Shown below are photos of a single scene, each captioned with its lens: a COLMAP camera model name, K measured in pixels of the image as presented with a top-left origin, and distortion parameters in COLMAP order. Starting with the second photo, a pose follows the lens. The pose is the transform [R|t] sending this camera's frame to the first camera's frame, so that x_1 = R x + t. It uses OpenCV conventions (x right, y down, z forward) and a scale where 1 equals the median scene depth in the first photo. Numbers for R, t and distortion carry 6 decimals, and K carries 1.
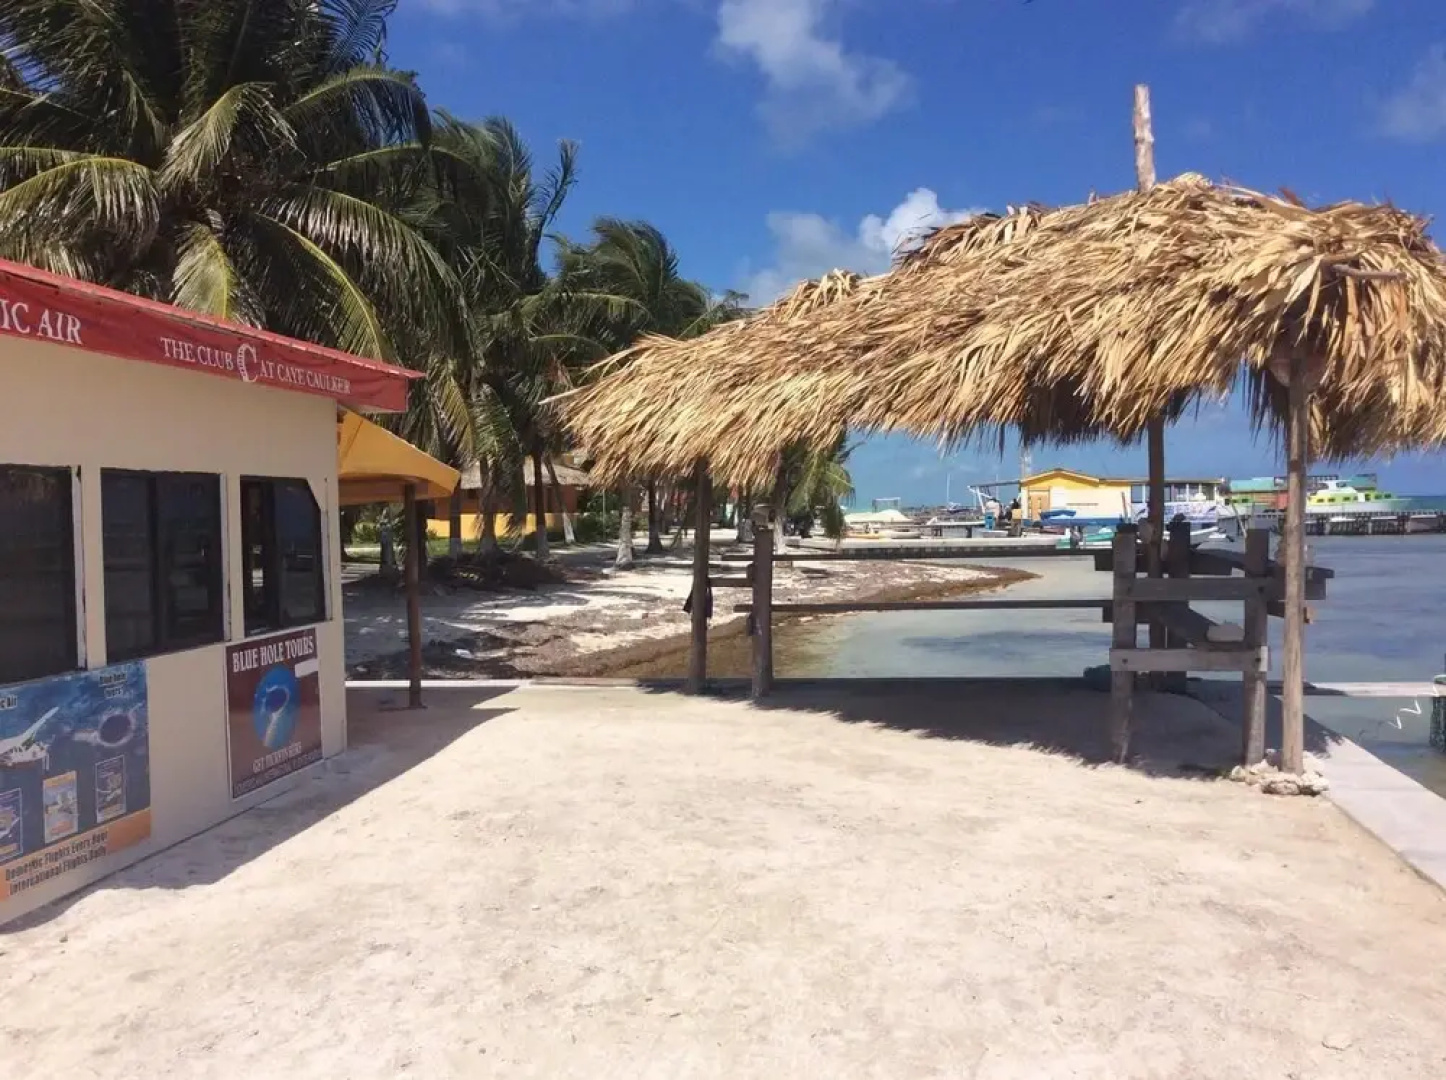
lens RADIAL K [[1315.0, 0, 723.0], [0, 1315.0, 540.0], [0, 0, 1]] dist [0.093160, -0.155859]
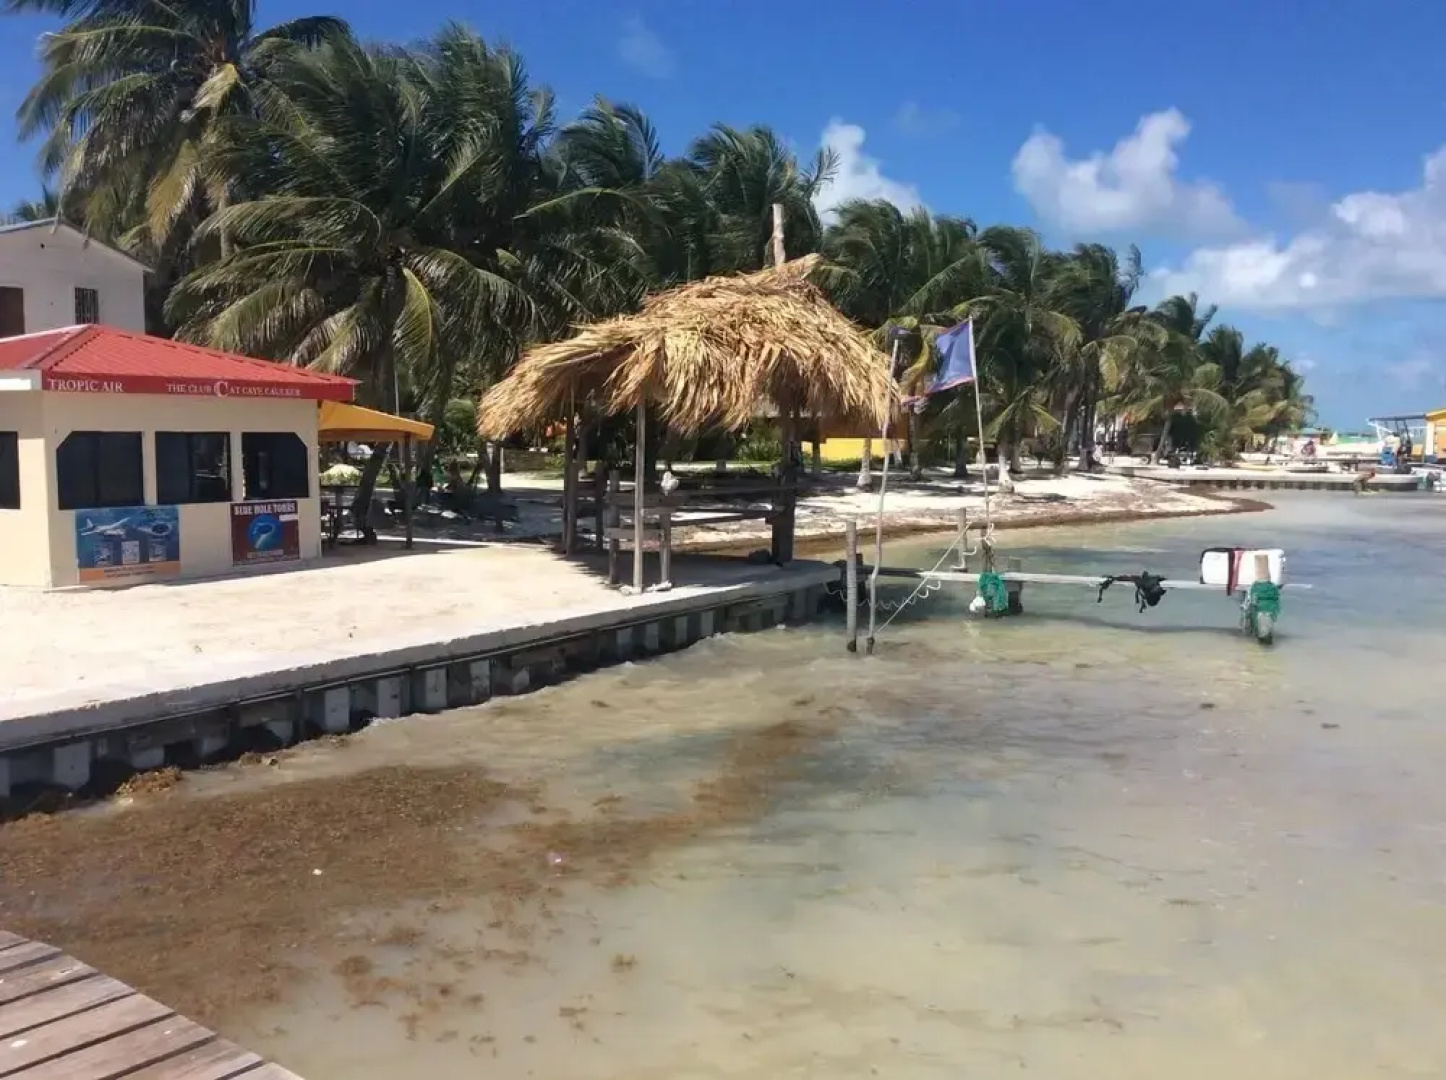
lens RADIAL K [[1315.0, 0, 723.0], [0, 1315.0, 540.0], [0, 0, 1]] dist [0.093160, -0.155859]
pose [[0.920403, 0.053721, -0.387262, 1.383424], [-0.030031, 0.997303, 0.066971, -0.042482], [0.389815, -0.050010, 0.919534, -0.874771]]
